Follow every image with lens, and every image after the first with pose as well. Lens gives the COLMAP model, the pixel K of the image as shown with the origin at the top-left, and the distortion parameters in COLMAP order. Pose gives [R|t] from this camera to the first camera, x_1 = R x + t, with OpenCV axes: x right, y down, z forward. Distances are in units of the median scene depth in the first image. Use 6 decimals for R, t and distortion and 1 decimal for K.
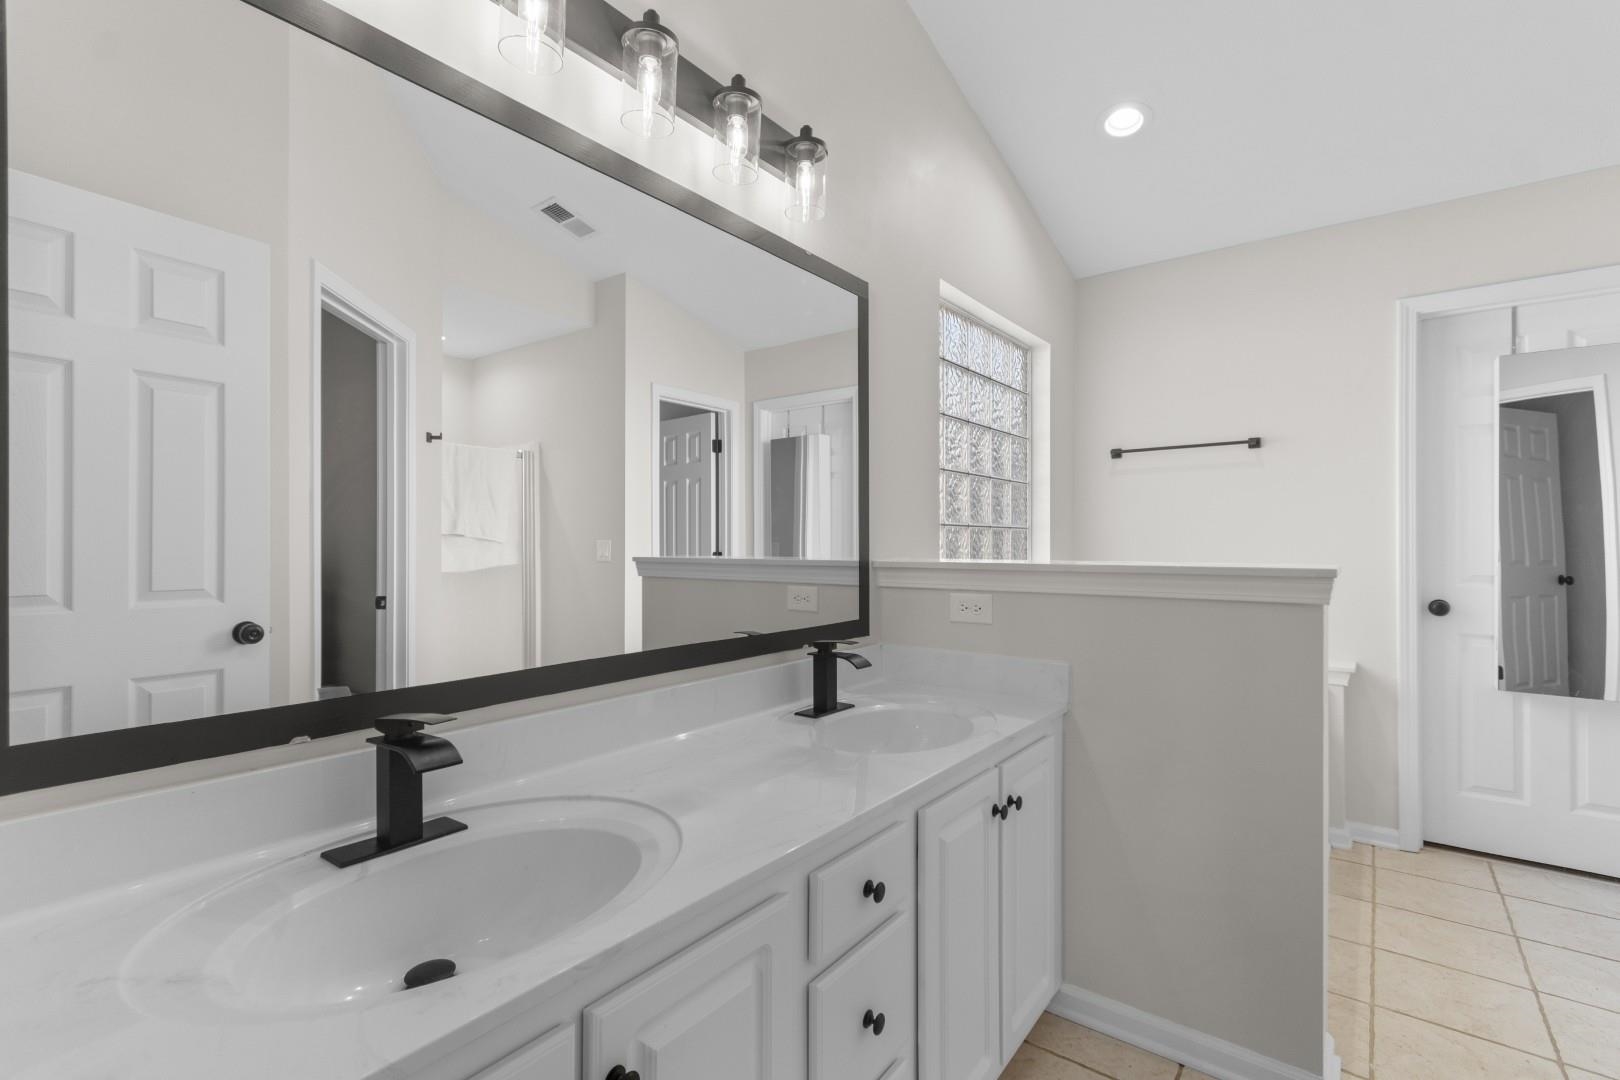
lens RADIAL K [[721.0, 0, 810.3], [0, 721.0, 556.7], [0, 0, 1]] dist [0.004800, -0.001393]
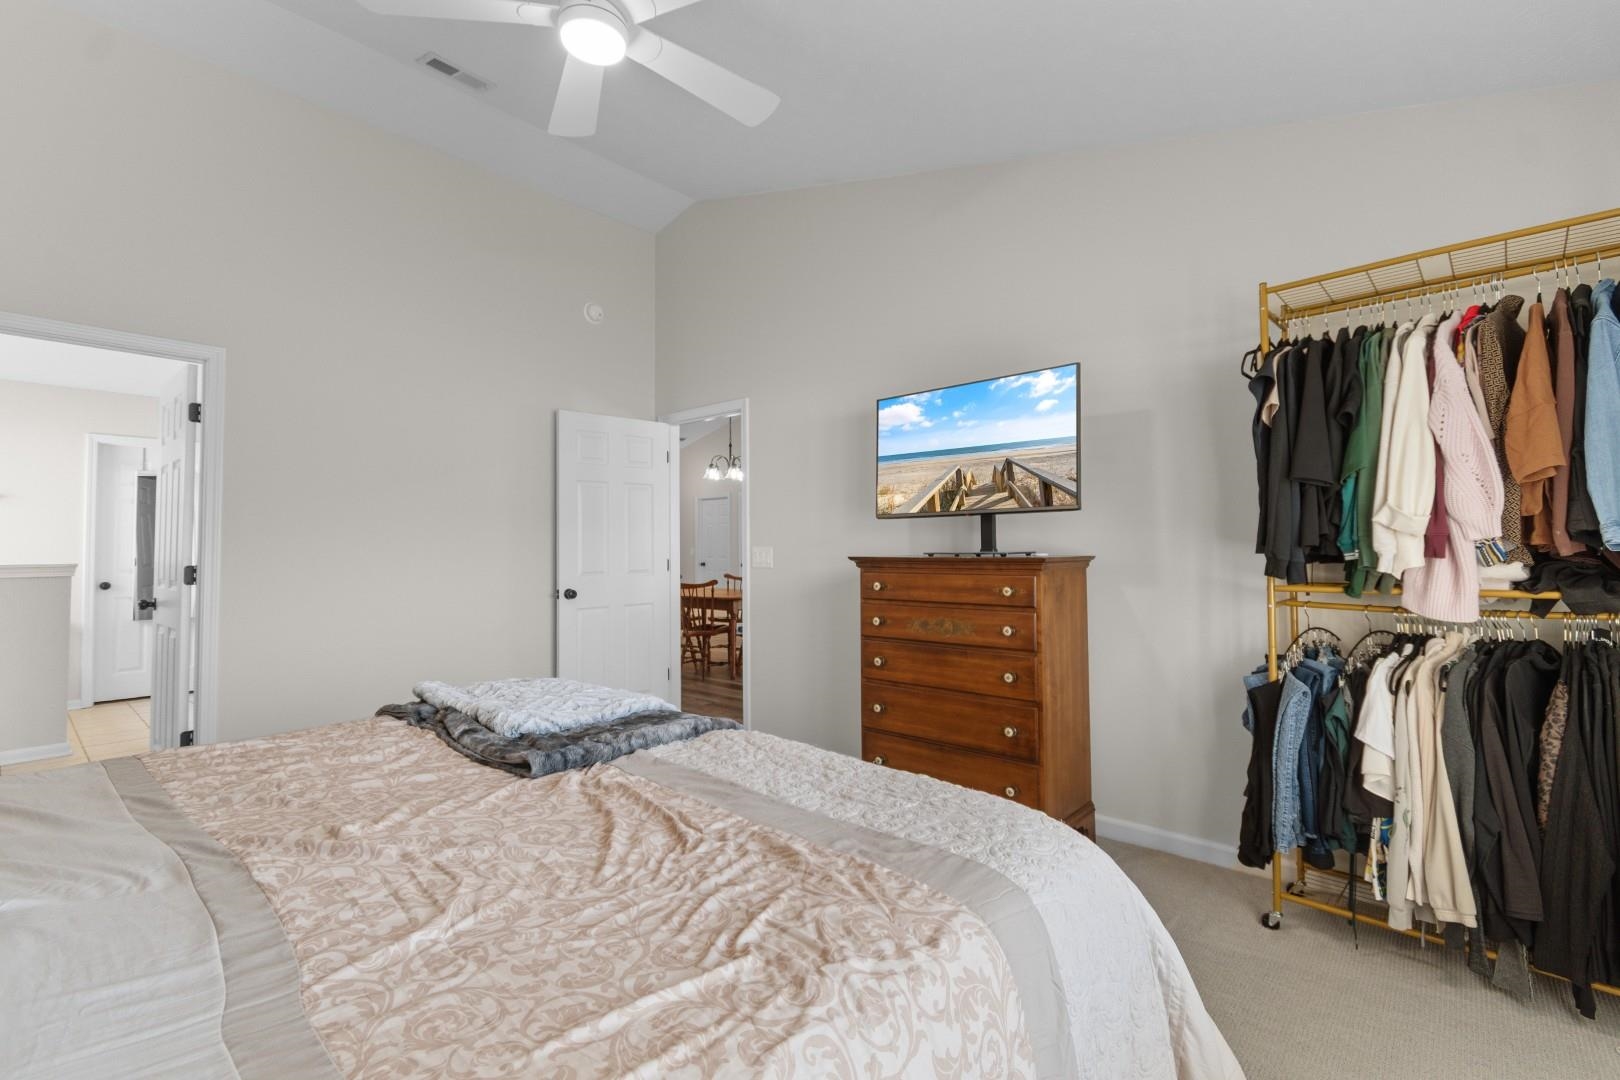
lens RADIAL K [[721.0, 0, 810.3], [0, 721.0, 556.7], [0, 0, 1]] dist [0.004800, -0.001393]
pose [[0.085387, 0.015612, 0.996226, -1.047512], [-0.012140, 0.999819, -0.014628, -0.008009], [-0.996274, -0.010845, 0.085561, -1.215428]]
